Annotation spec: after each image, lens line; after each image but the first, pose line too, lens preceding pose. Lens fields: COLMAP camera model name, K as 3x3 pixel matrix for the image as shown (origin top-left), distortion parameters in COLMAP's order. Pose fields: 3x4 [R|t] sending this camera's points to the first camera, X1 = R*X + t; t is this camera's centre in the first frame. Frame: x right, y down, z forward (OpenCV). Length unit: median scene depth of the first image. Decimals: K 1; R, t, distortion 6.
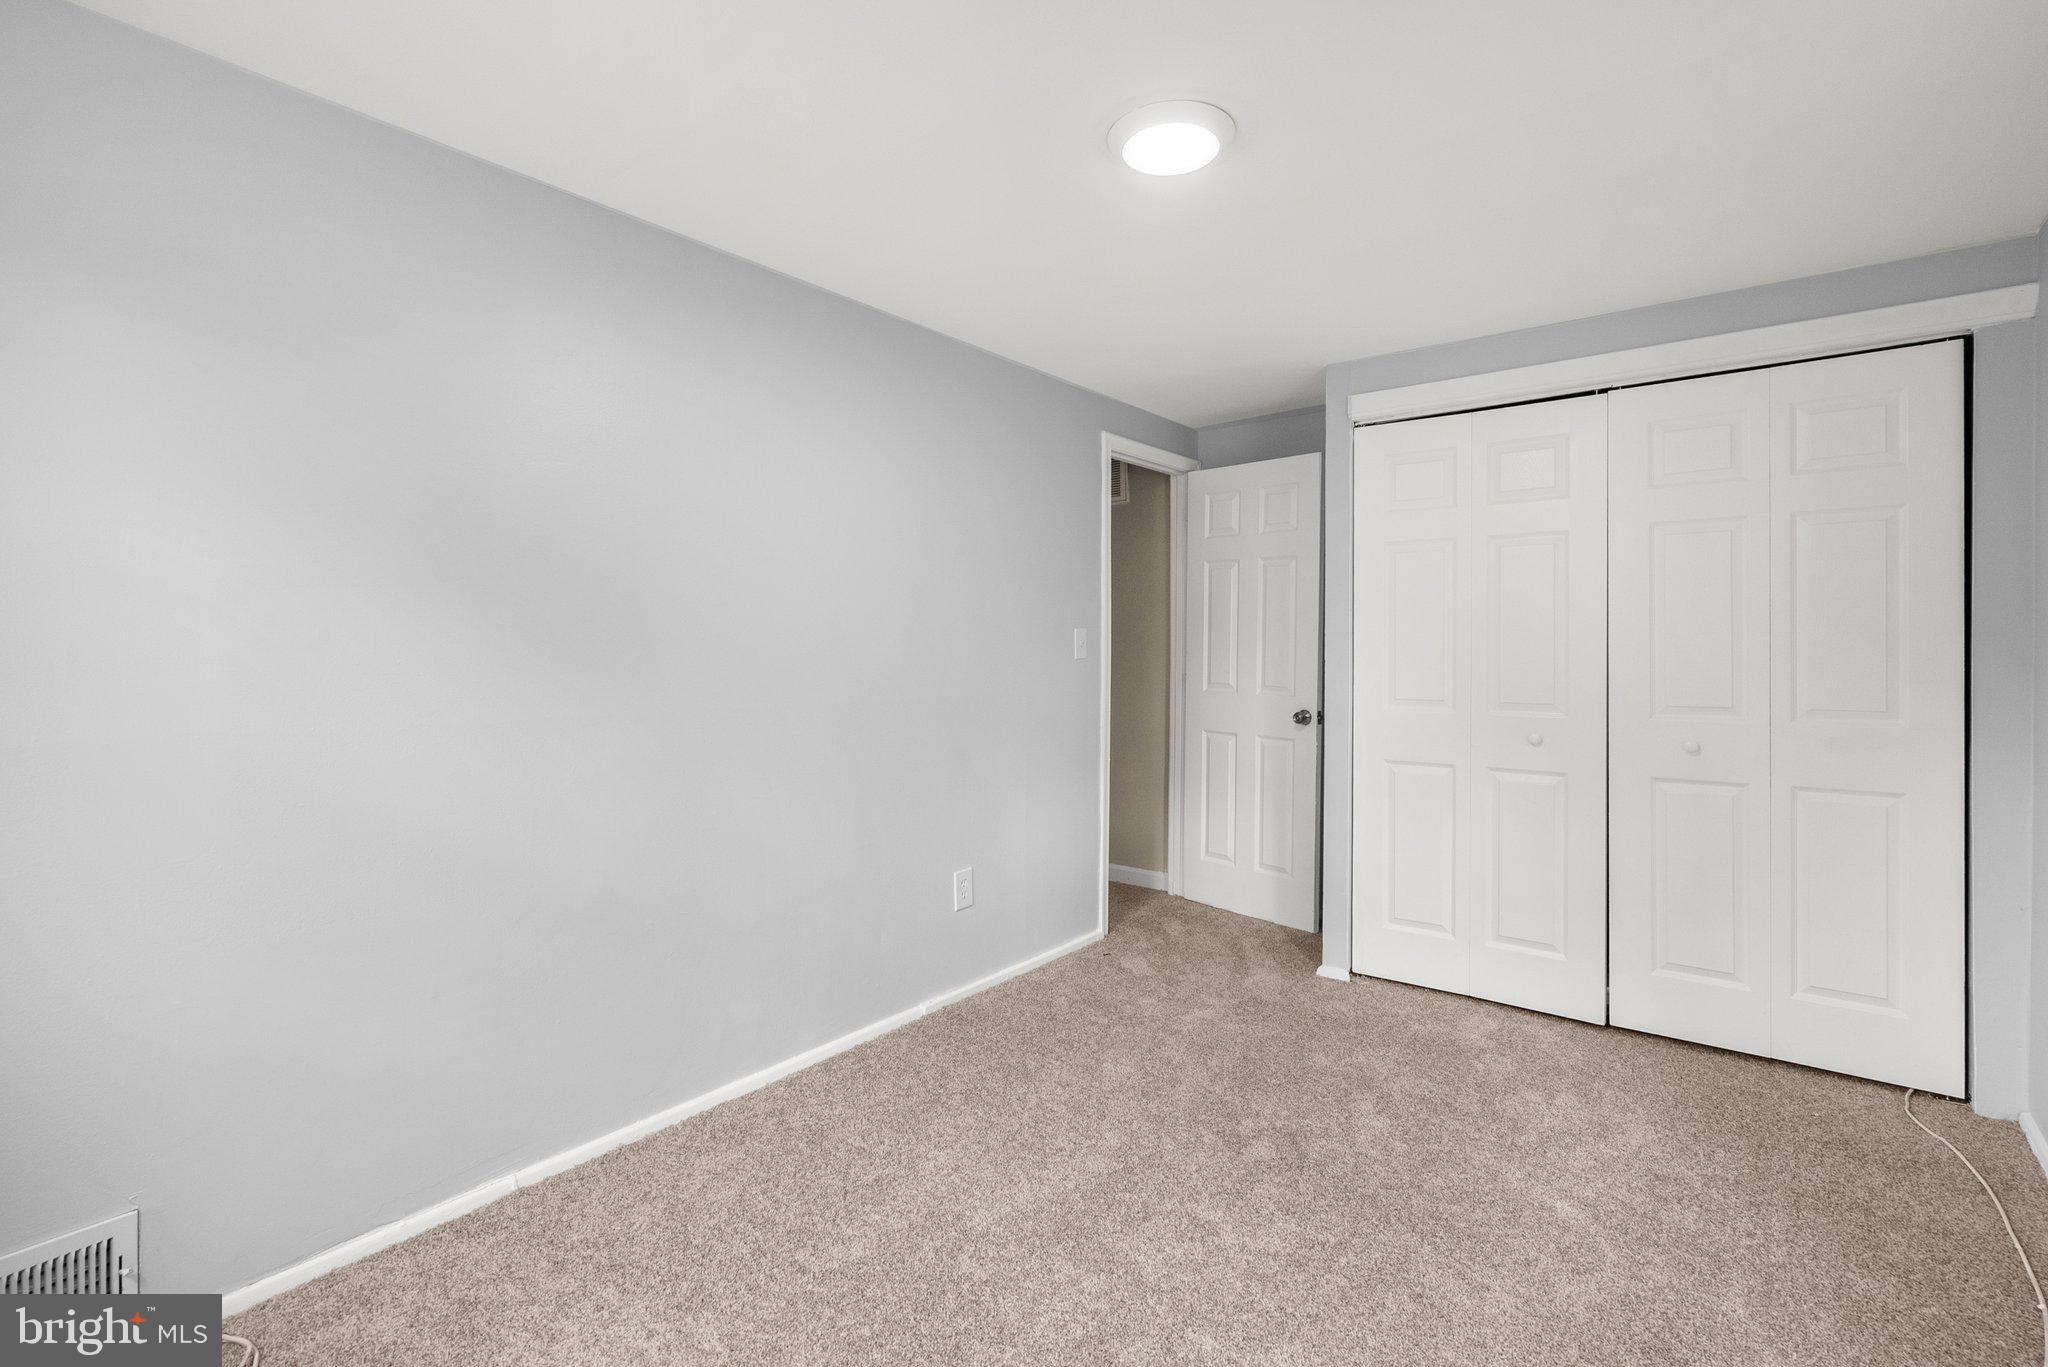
lens RADIAL K [[945.3, 0, 1021.2], [0, 945.3, 652.7], [0, 0, 1]] dist [-0.002419, 0.001340]
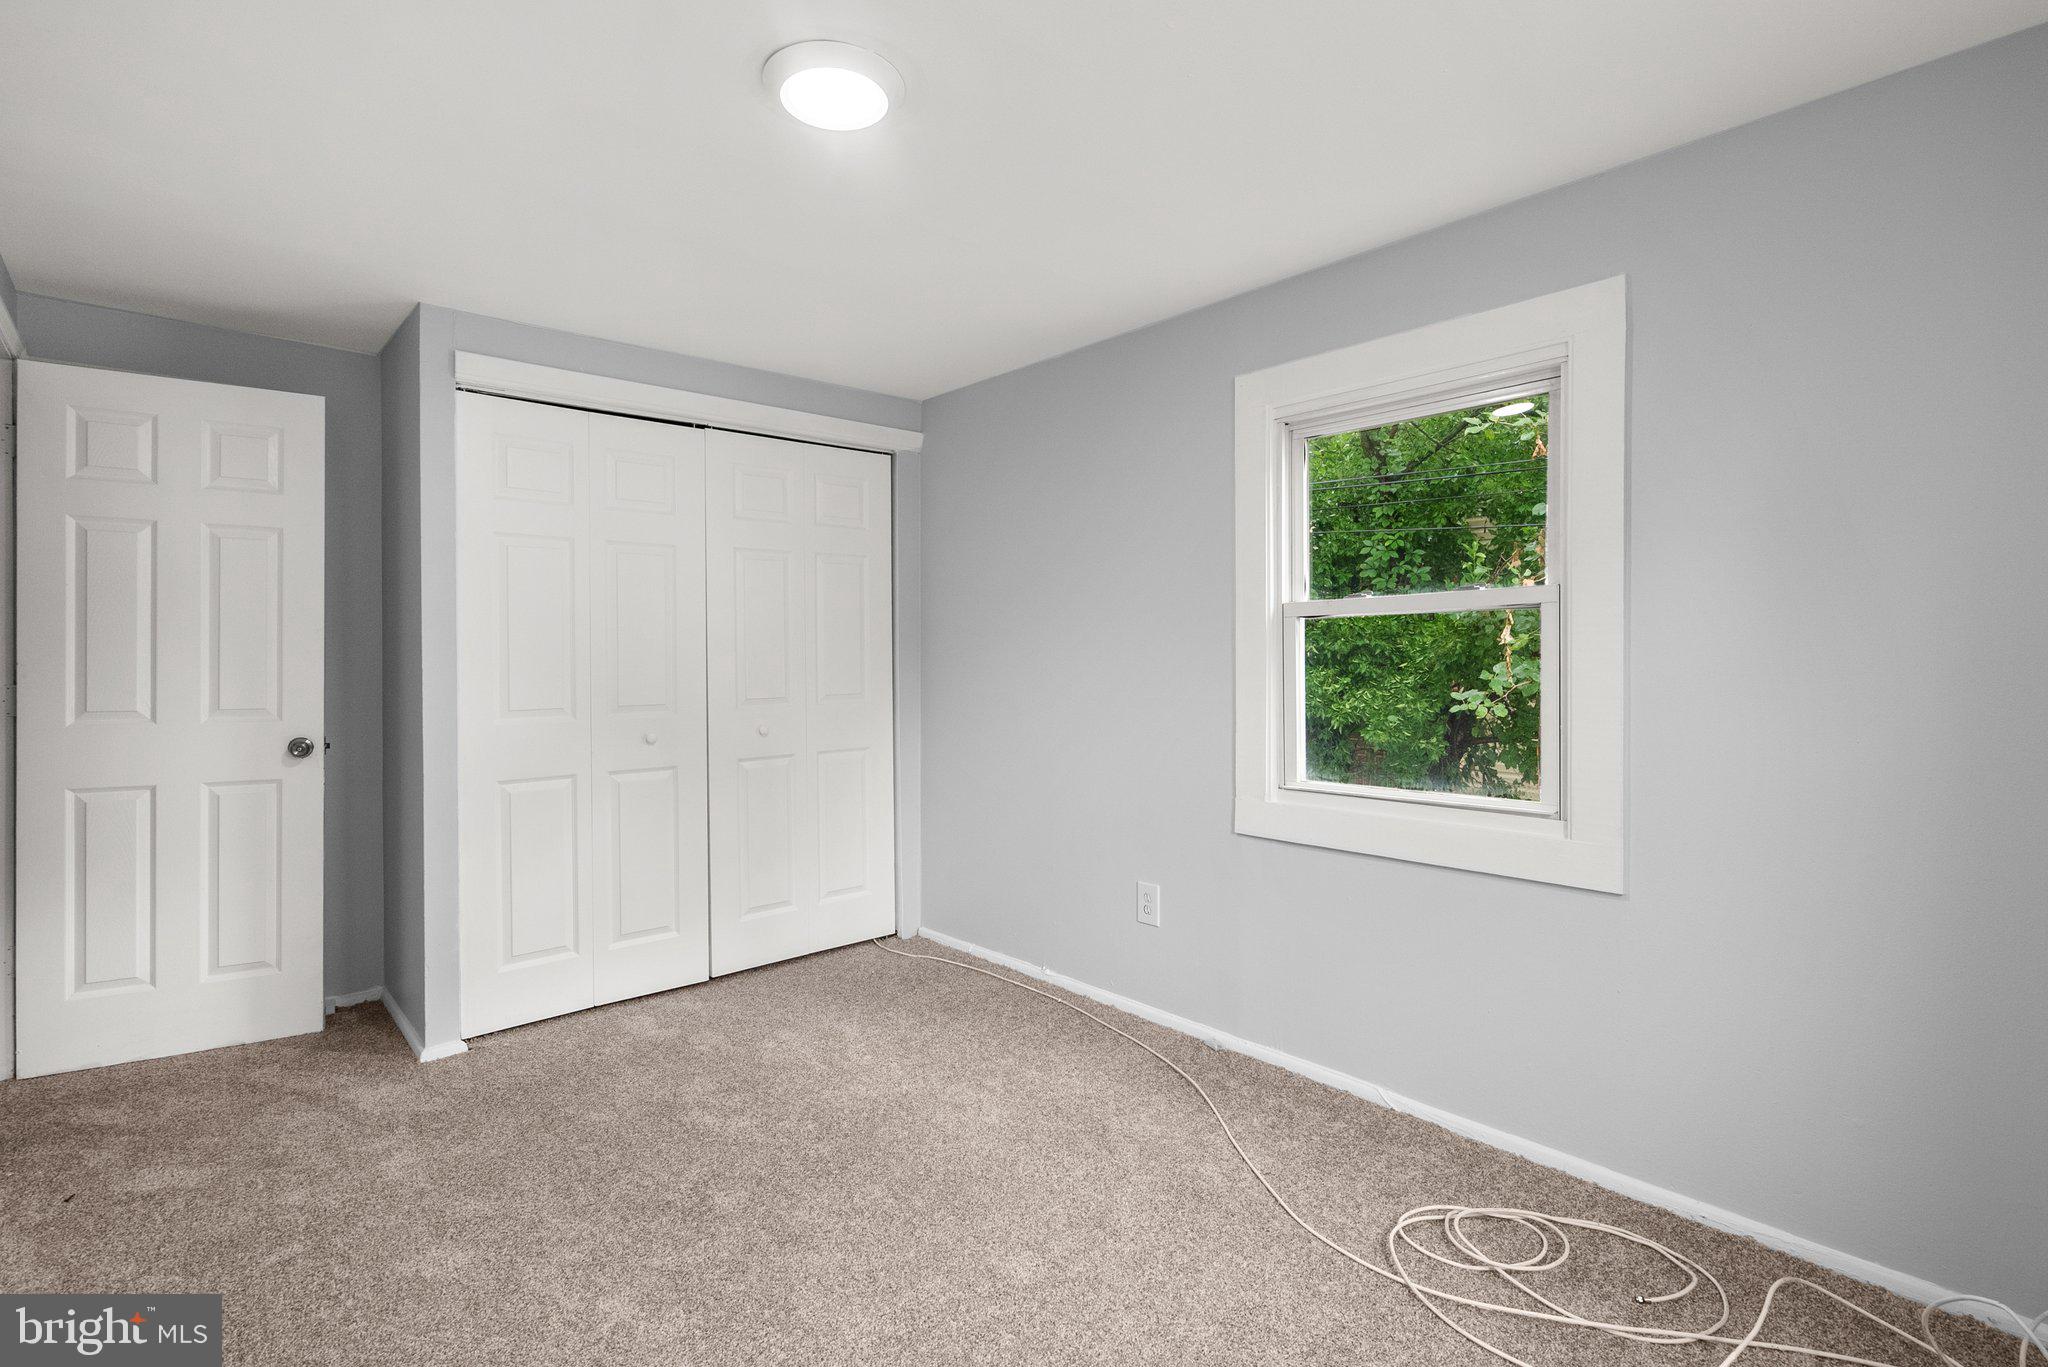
lens RADIAL K [[945.3, 0, 1022.9], [0, 945.3, 665.8], [0, 0, 1]] dist [-0.002419, 0.001340]
pose [[0.182483, -0.018080, 0.983043, -0.409847], [0.011964, 0.999798, 0.016167, -0.001878], [-0.983136, 0.008811, 0.182662, 0.384472]]
